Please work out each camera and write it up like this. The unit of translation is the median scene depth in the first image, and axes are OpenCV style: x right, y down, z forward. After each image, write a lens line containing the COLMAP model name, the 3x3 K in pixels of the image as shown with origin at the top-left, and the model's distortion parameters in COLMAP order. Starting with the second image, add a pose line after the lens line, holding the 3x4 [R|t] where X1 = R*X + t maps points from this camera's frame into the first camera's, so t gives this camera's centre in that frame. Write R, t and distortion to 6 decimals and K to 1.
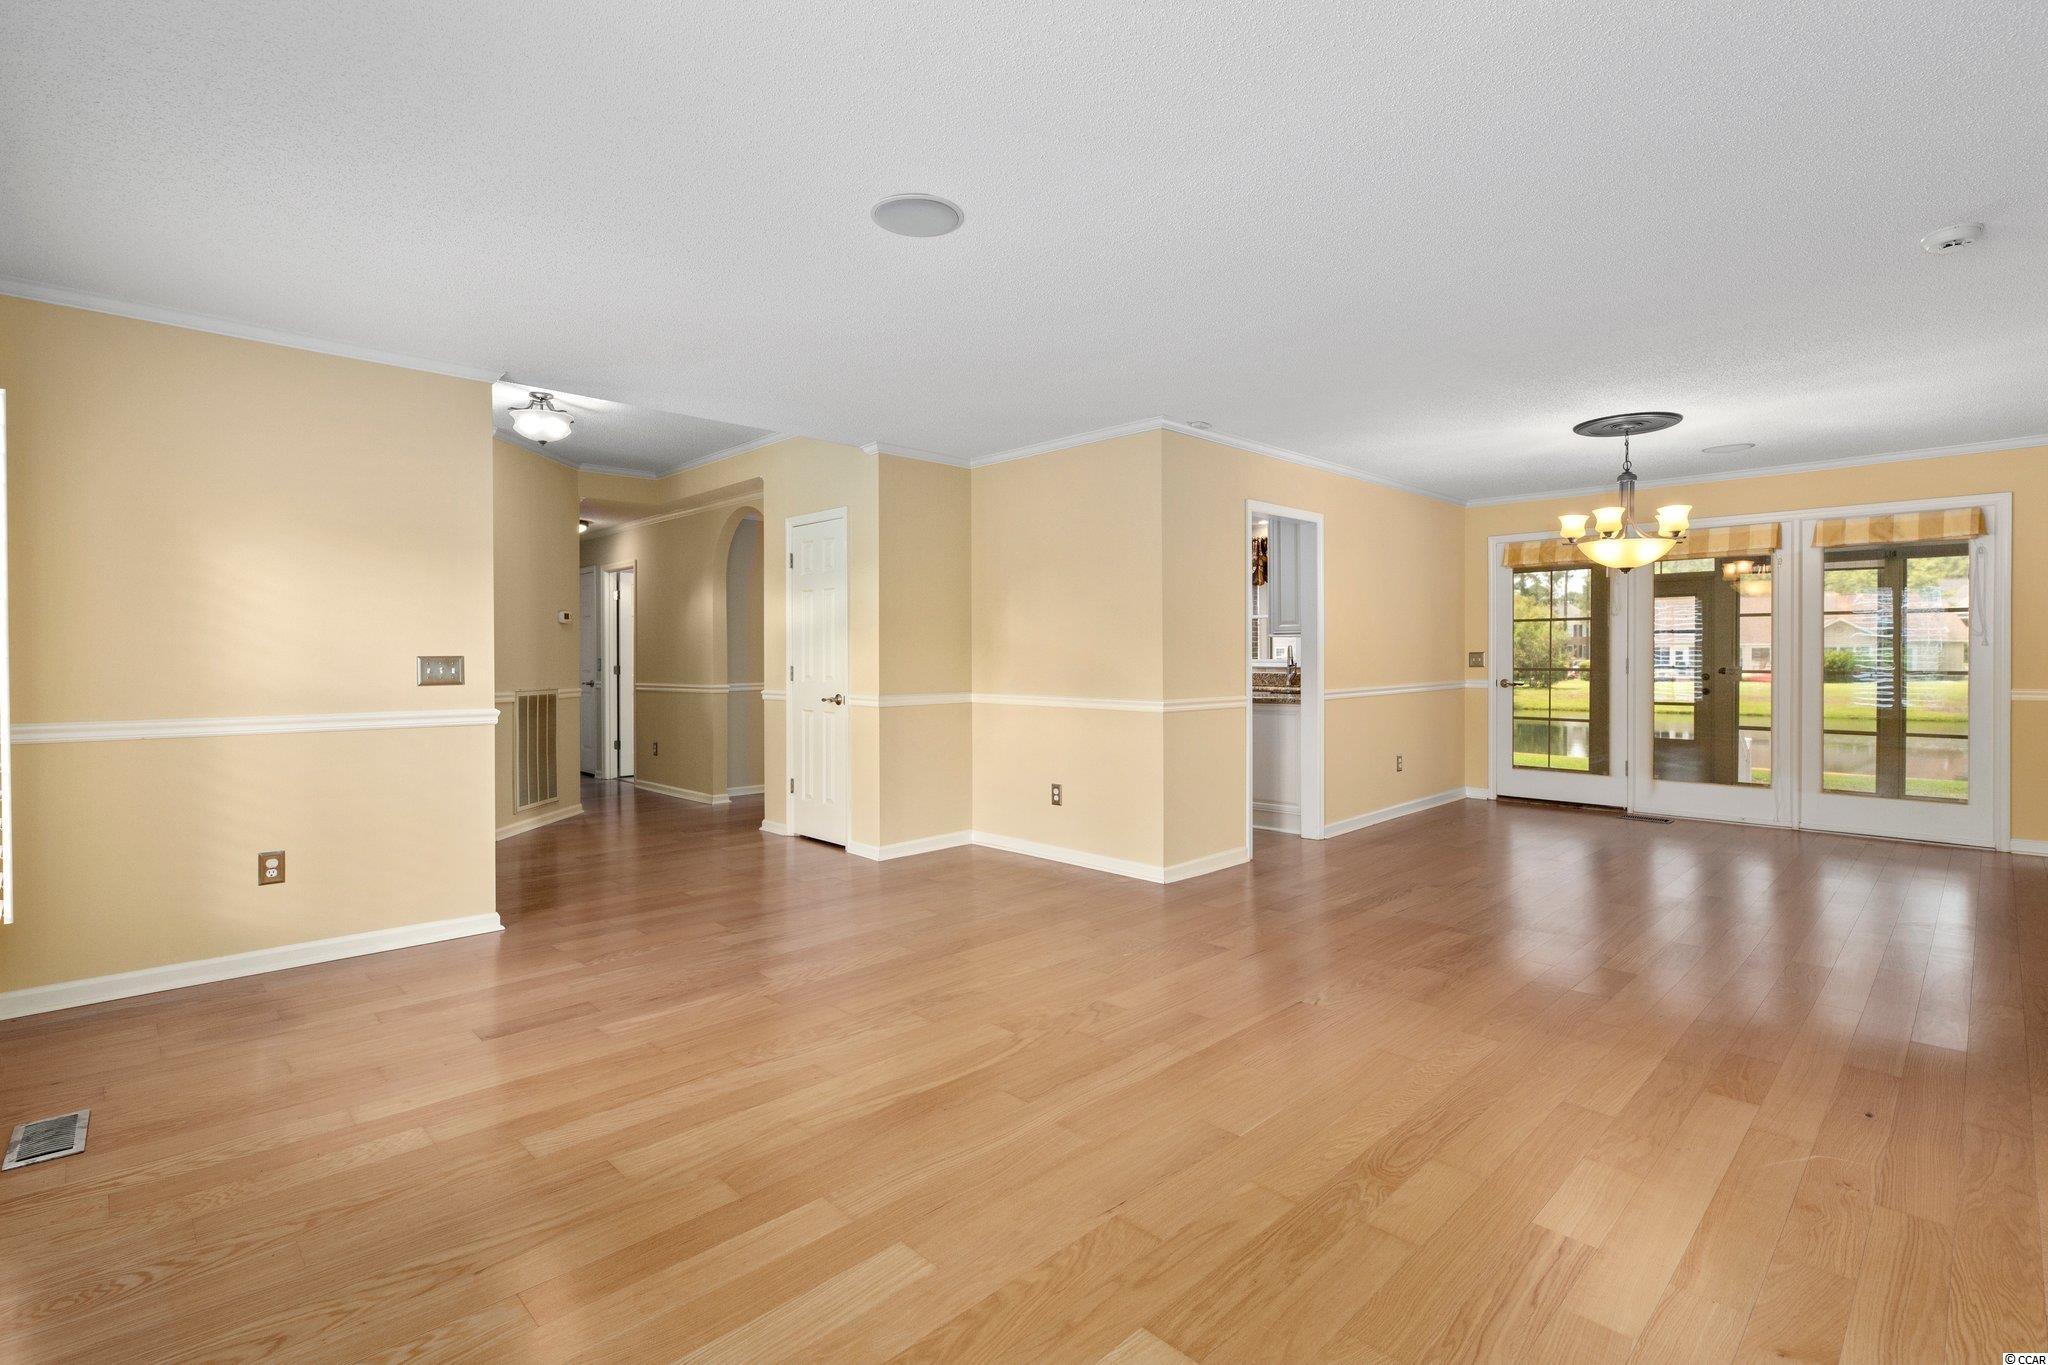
lens RADIAL K [[956.9, 0, 1024.0], [0, 956.9, 682.5], [0, 0, 1]] dist [-0.000791, -0.000115]
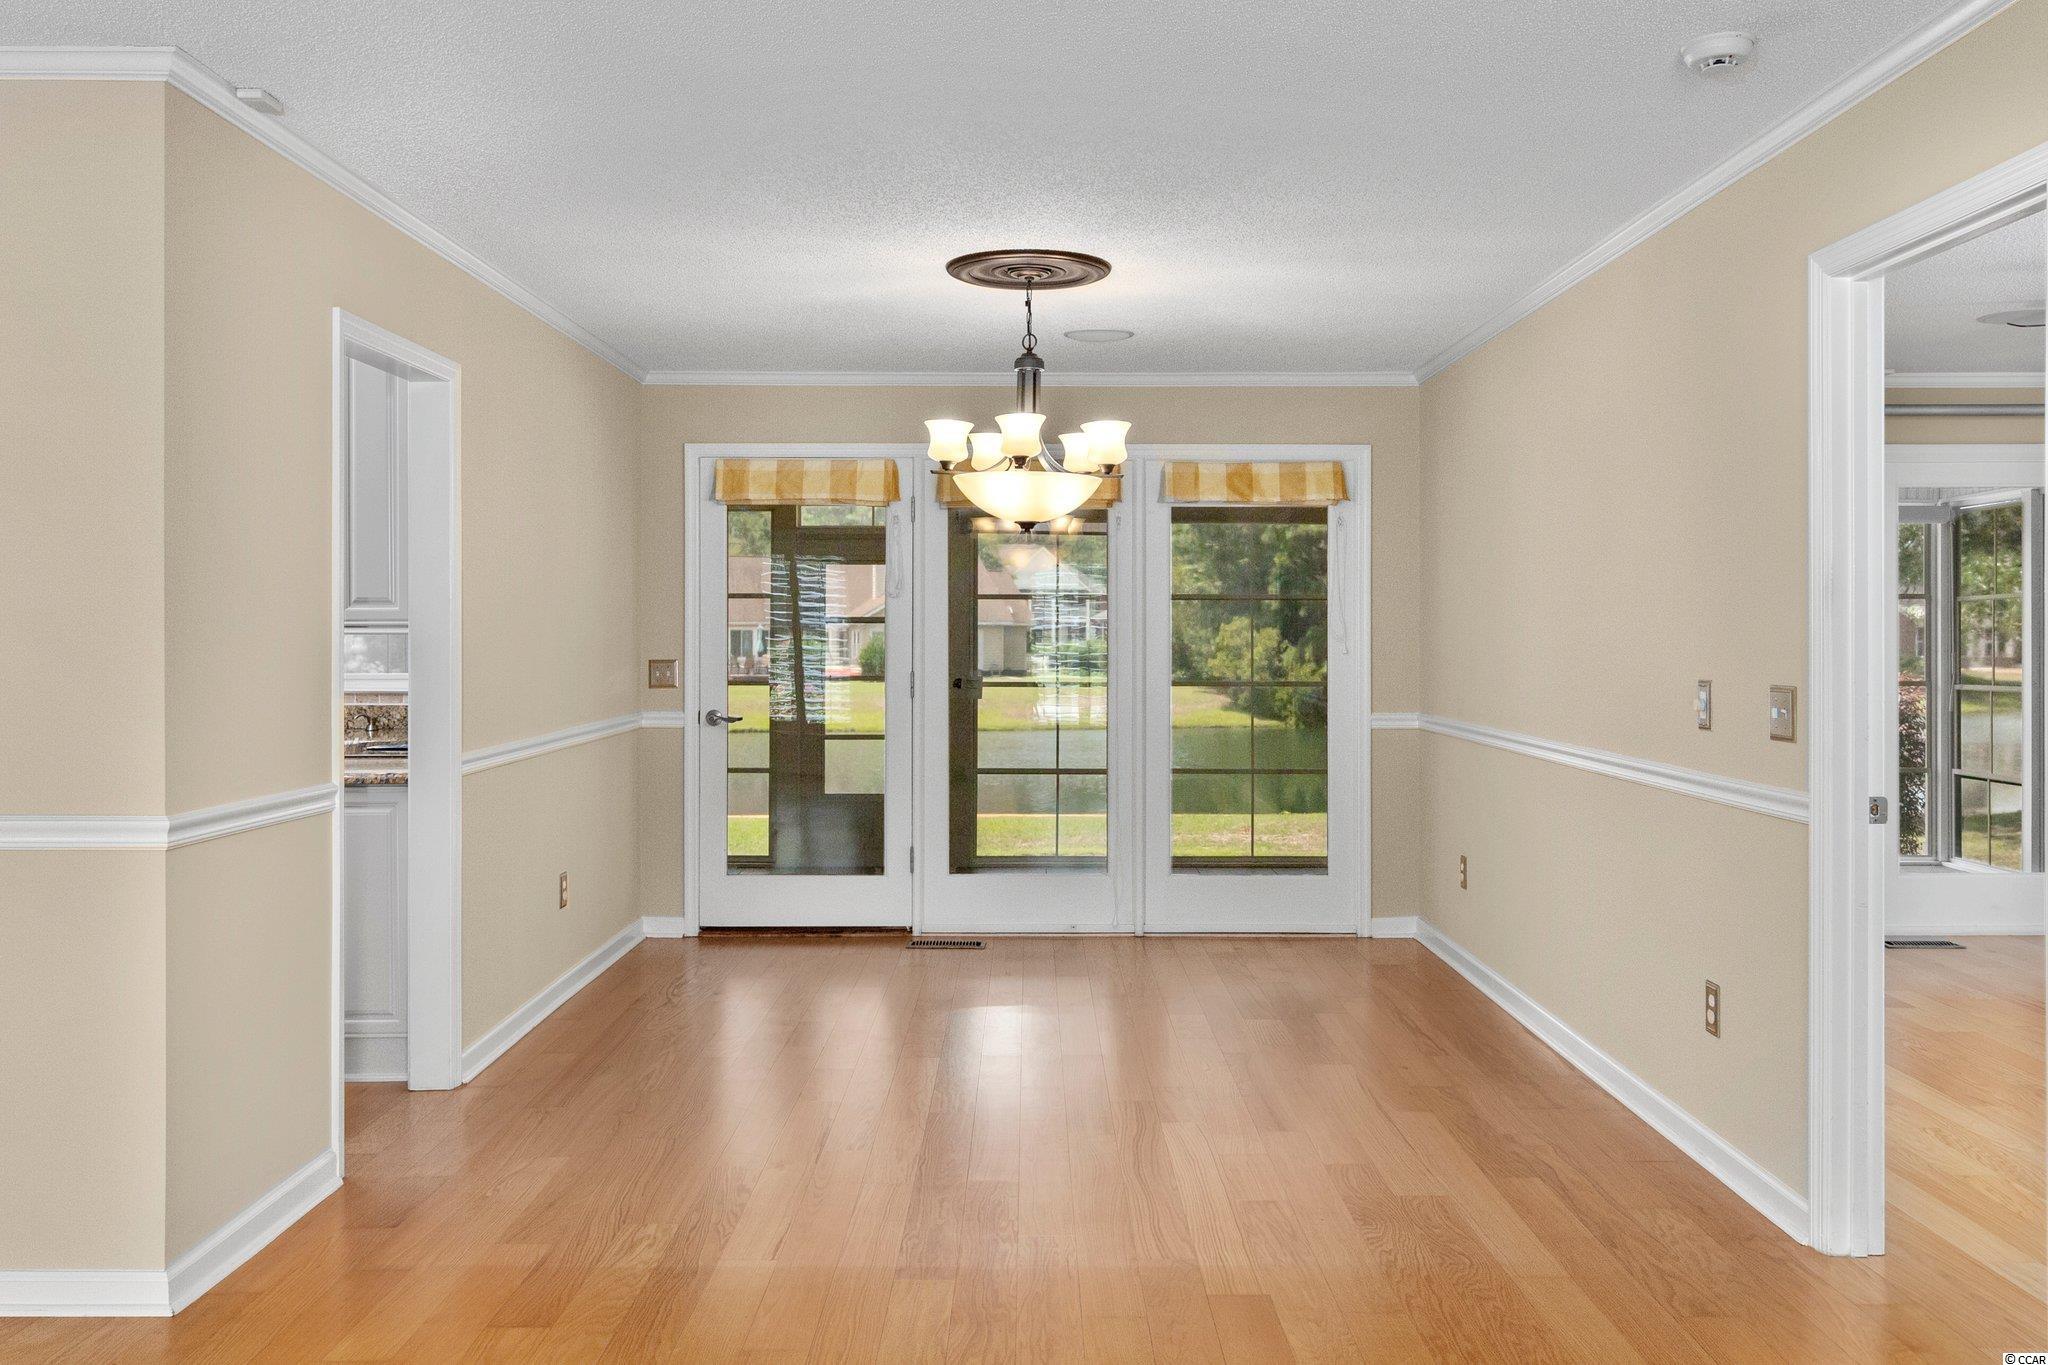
lens RADIAL K [[1710.4, 0, 1025.5], [0, 1710.4, 634.3], [0, 0, 1]] dist [-0.000991, 0.002713]
pose [[0.694429, 0.003917, 0.719550, -0.089660], [0.018198, 0.999570, -0.023004, -0.027356], [-0.719331, 0.029069, 0.694059, 0.272578]]
